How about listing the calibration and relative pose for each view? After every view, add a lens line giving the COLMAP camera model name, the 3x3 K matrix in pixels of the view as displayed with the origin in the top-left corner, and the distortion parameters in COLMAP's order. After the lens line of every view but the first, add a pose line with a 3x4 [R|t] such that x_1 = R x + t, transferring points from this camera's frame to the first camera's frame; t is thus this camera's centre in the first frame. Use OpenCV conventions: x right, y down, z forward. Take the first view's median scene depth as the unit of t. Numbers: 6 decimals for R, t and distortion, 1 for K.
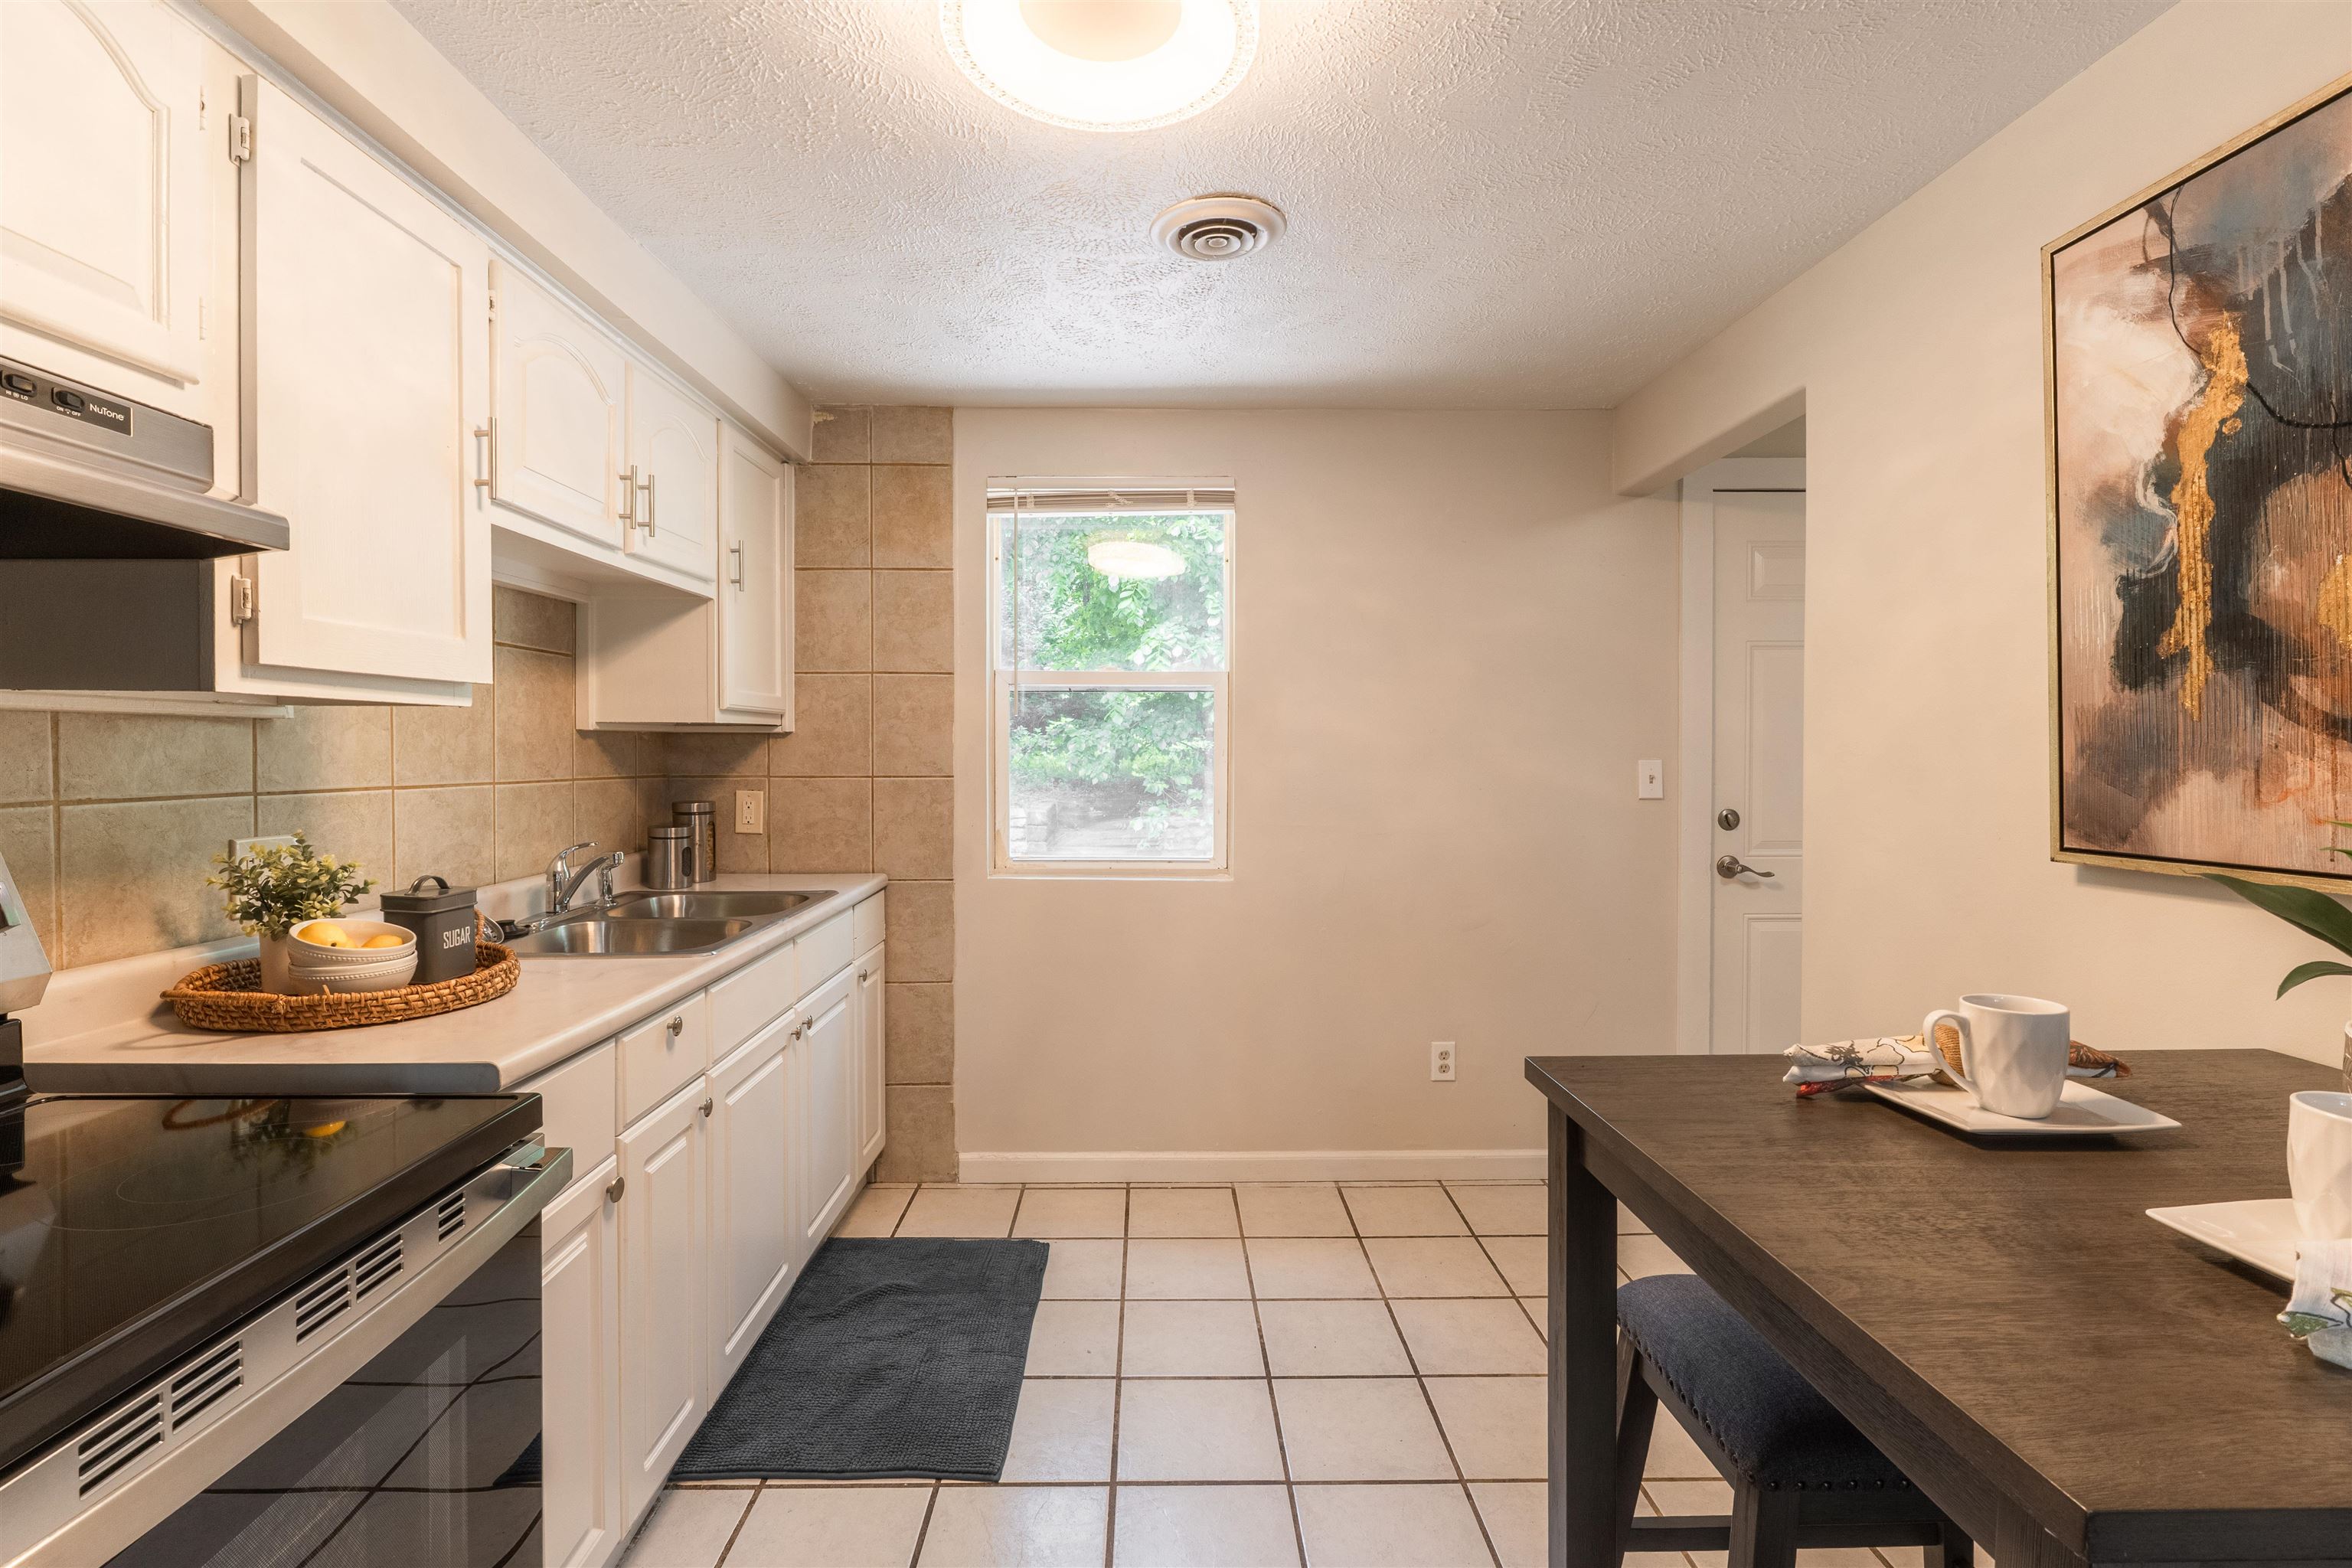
lens RADIAL K [[1049.9, 0, 1165.5], [0, 1049.9, 770.2], [0, 0, 1]] dist [-0.008761, 0.001226]
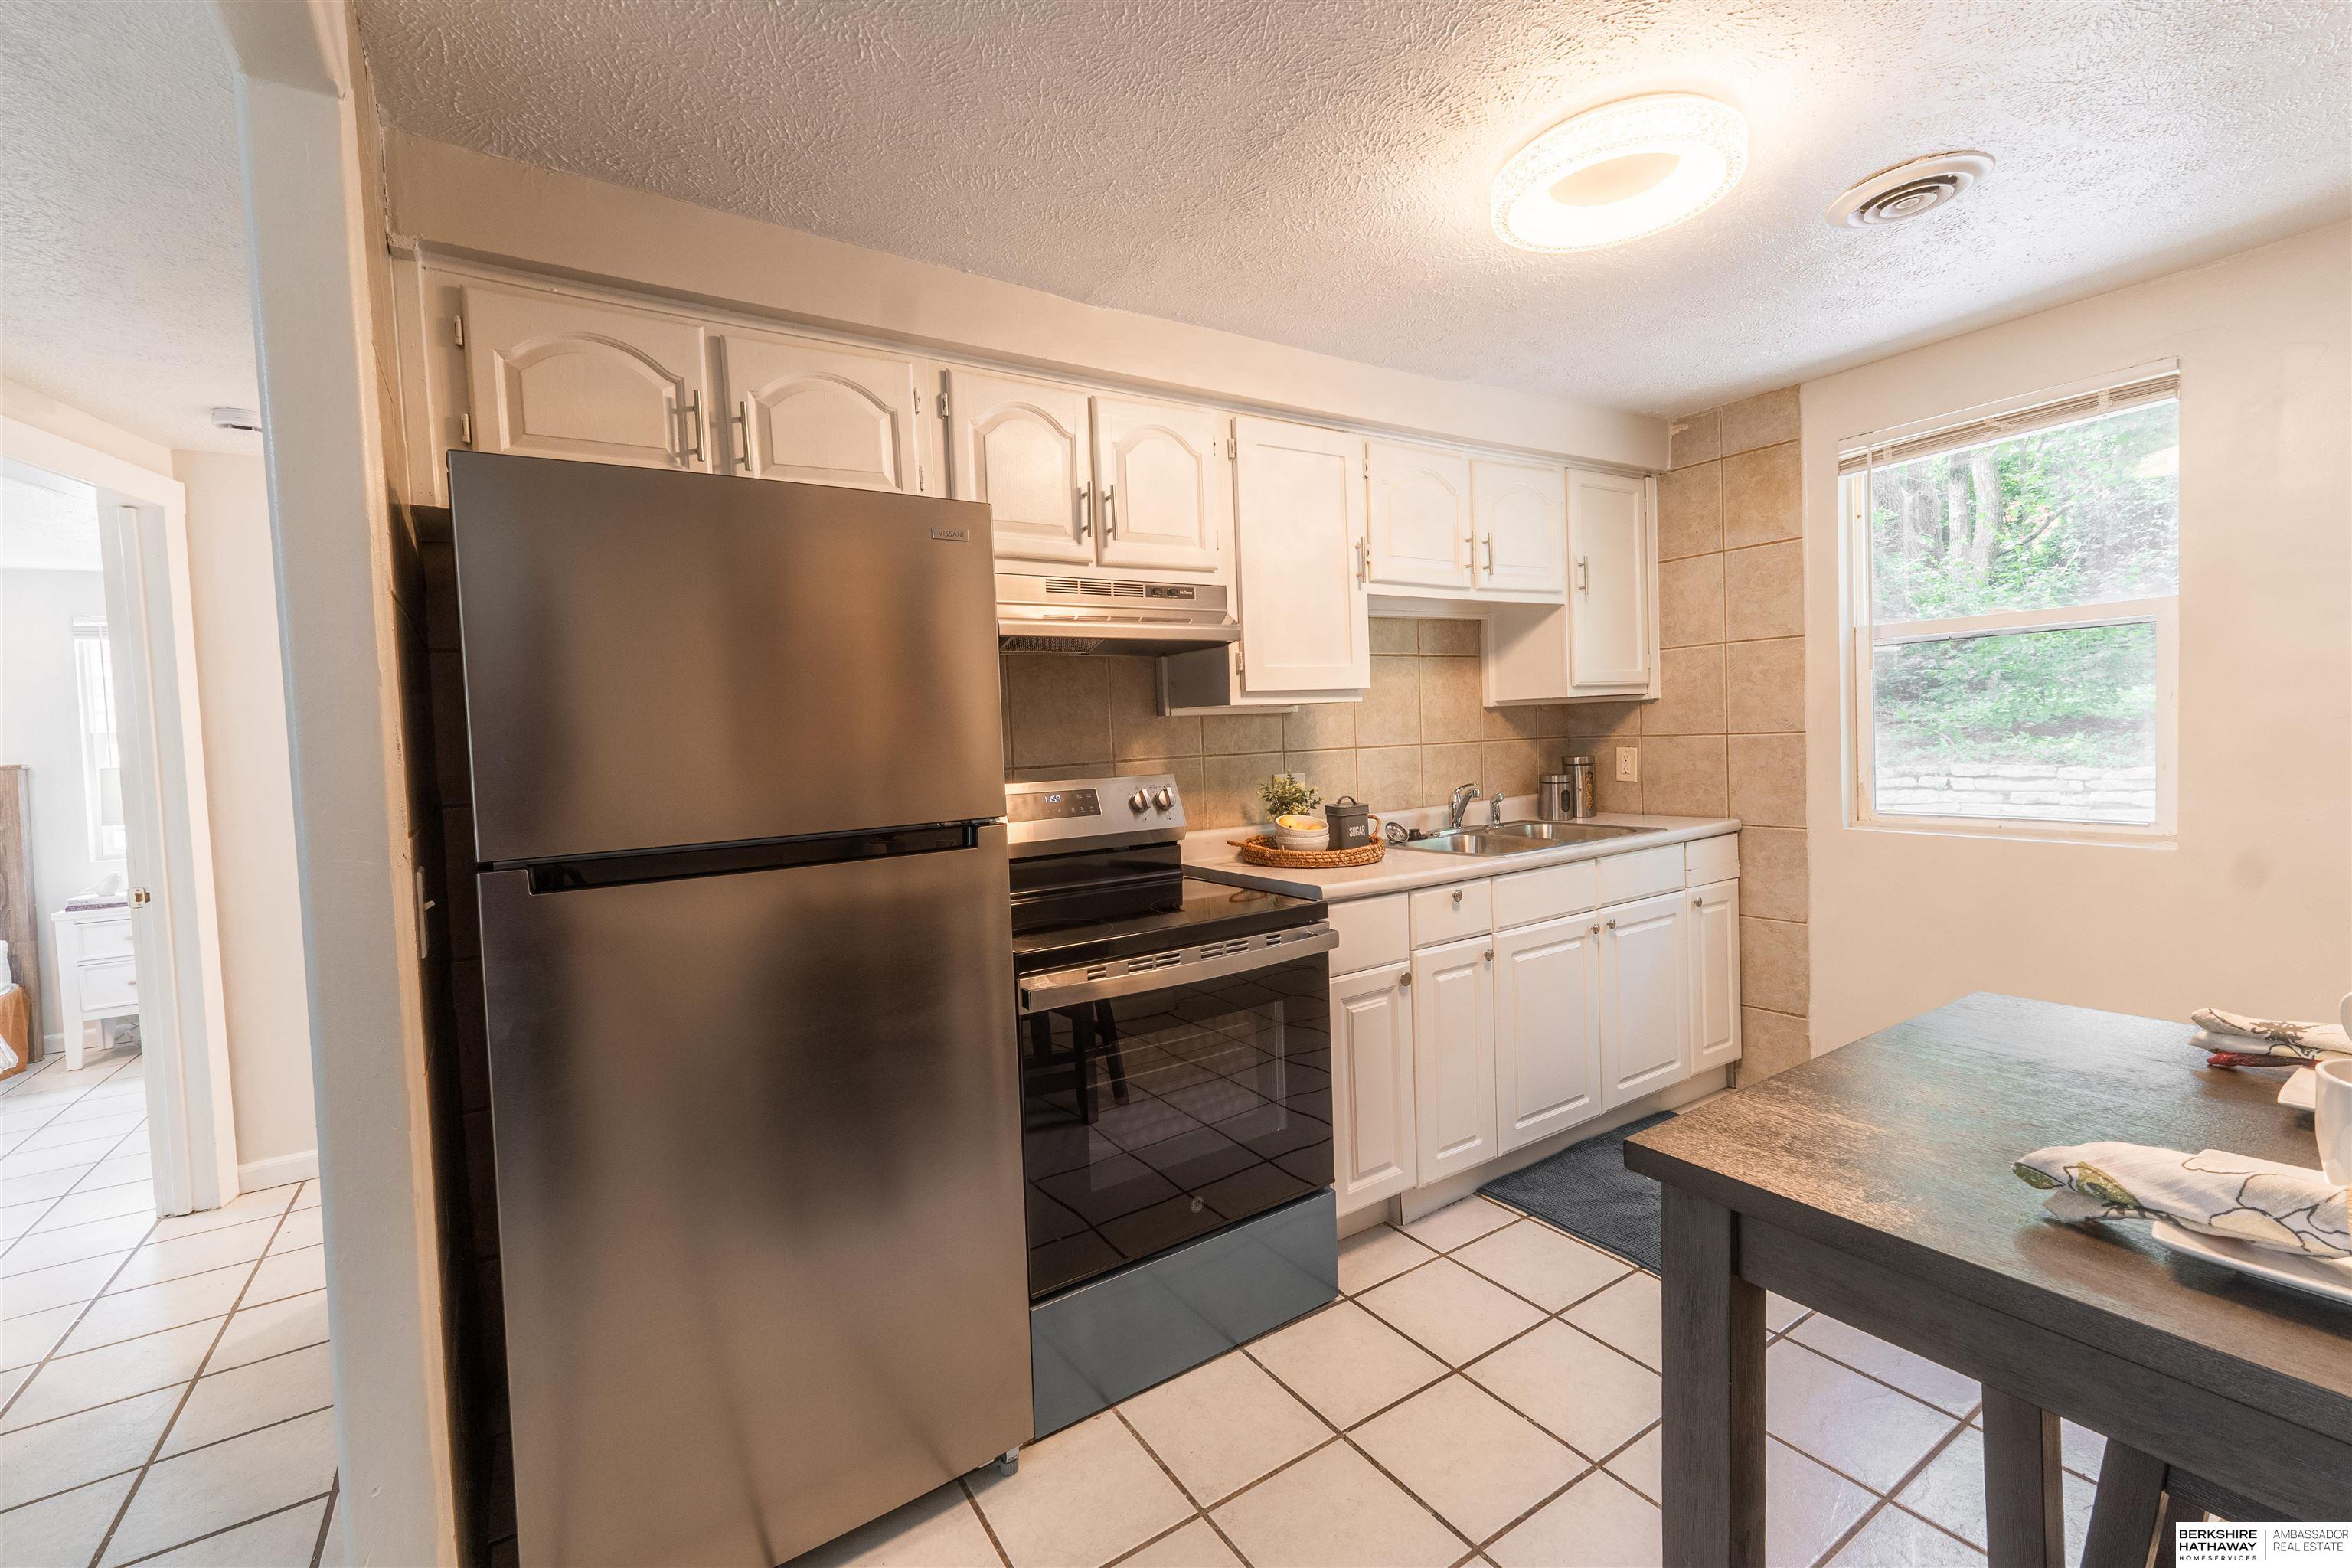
lens RADIAL K [[982.7, 0, 1159.2], [0, 982.7, 773.0], [0, 0, 1]] dist [0.006058, 0.000259]
pose [[0.522683, 0.011182, -0.852454, 0.571844], [0.025740, 0.999251, 0.028890, 0.003078], [0.852139, -0.037042, 0.522004, -0.161226]]
